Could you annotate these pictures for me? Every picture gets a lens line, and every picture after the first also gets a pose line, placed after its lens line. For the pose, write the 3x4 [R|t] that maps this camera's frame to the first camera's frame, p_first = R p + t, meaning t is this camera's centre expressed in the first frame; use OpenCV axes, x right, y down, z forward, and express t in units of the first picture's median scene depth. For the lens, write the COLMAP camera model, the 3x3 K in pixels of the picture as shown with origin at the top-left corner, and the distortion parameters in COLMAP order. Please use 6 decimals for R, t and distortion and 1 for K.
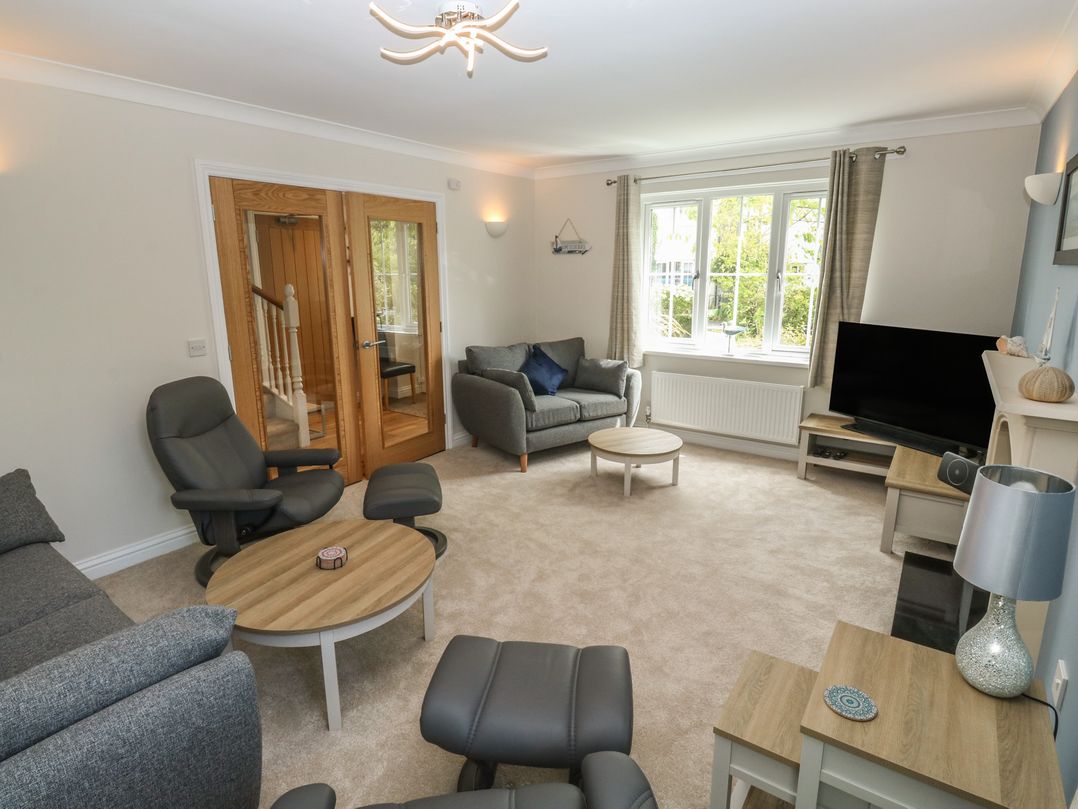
lens RADIAL K [[572.3, 0, 537.3], [0, 572.3, 389.4], [0, 0, 1]] dist [0.003904, -0.014295]
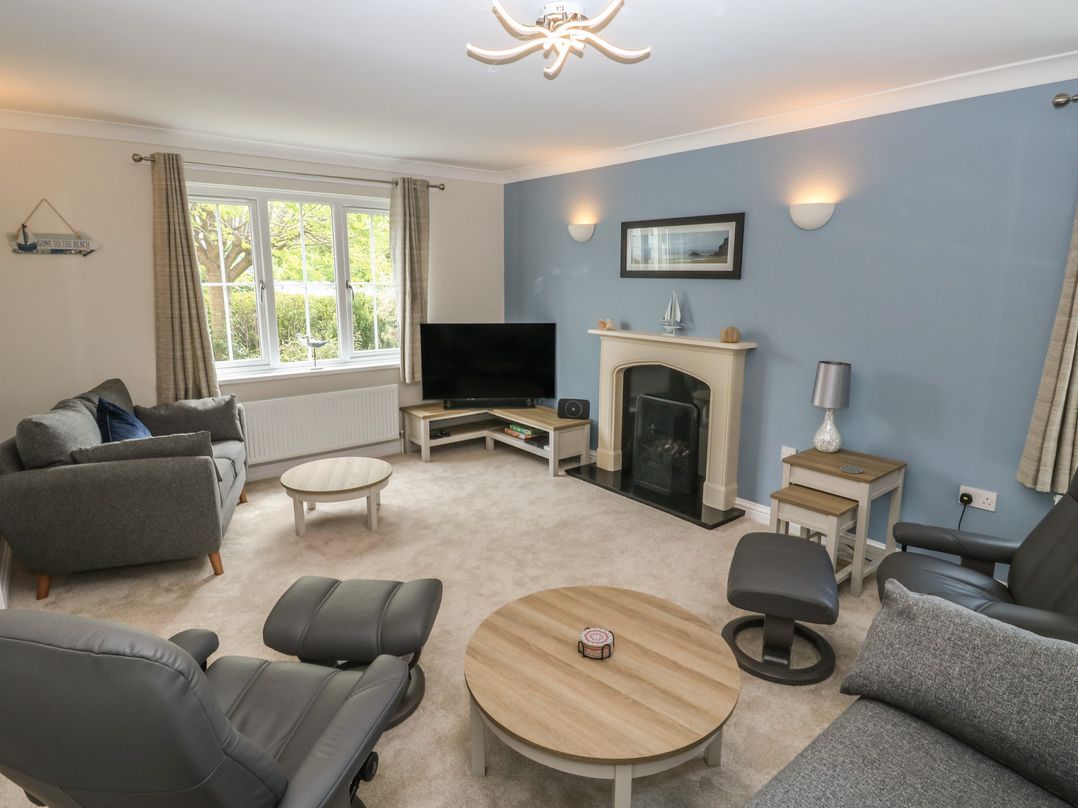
lens RADIAL K [[598.8, 0, 539.5], [0, 598.8, 390.4], [0, 0, 1]] dist [0.003432, -0.014528]
pose [[0.272735, -0.169676, 0.947009, -0.594038], [0.196433, 0.973411, 0.117835, -0.081823], [-0.941823, 0.153886, 0.298813, 0.421866]]
